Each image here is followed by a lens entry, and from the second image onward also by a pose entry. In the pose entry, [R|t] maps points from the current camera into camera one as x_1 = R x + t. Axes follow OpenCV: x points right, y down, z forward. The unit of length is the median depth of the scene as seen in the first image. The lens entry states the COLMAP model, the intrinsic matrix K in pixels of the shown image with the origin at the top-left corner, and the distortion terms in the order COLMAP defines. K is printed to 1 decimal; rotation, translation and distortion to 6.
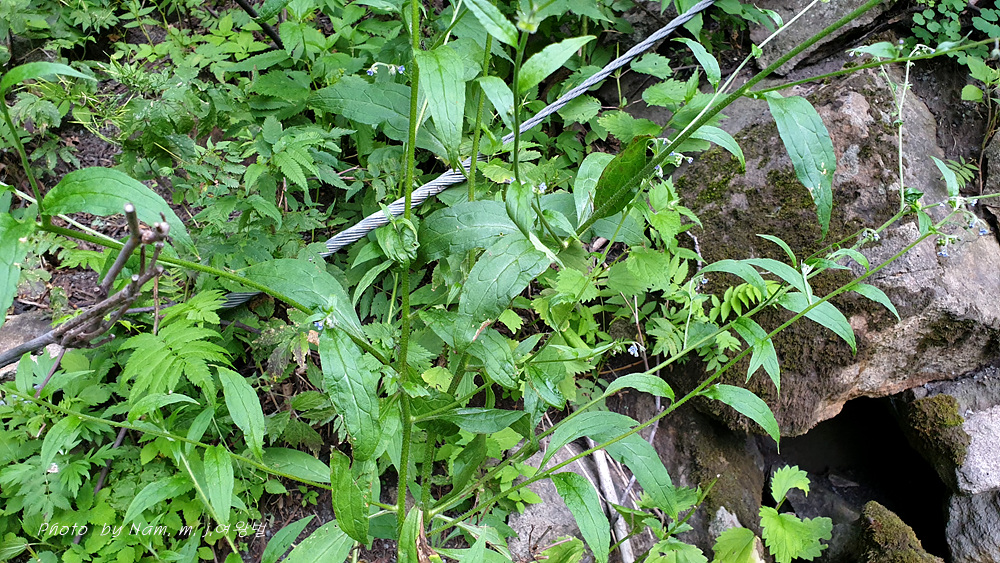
lens RADIAL K [[783.5, 0, 500.0], [0, 783.5, 281.5], [0, 0, 1]] dist [0.003878, 0.001525]
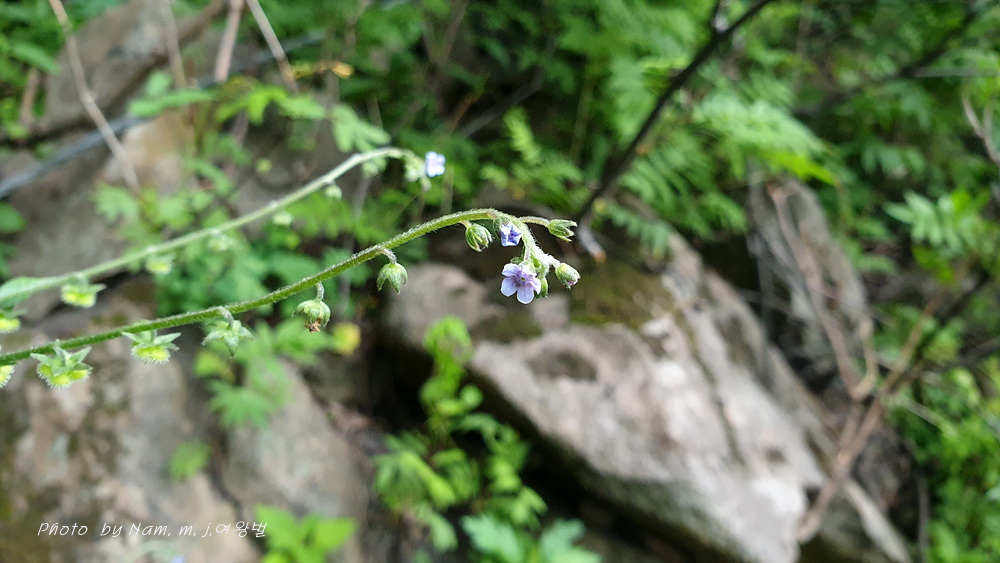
lens RADIAL K [[804.9, 0, 480.2], [0, 804.9, 282.8], [0, 0, 1]] dist [0.005798, -0.064541]
pose [[0.832028, 0.009177, 0.554657, 0.328233], [0.080027, 0.987419, -0.136383, -0.173171], [-0.548931, 0.157862, 0.820826, 0.033482]]
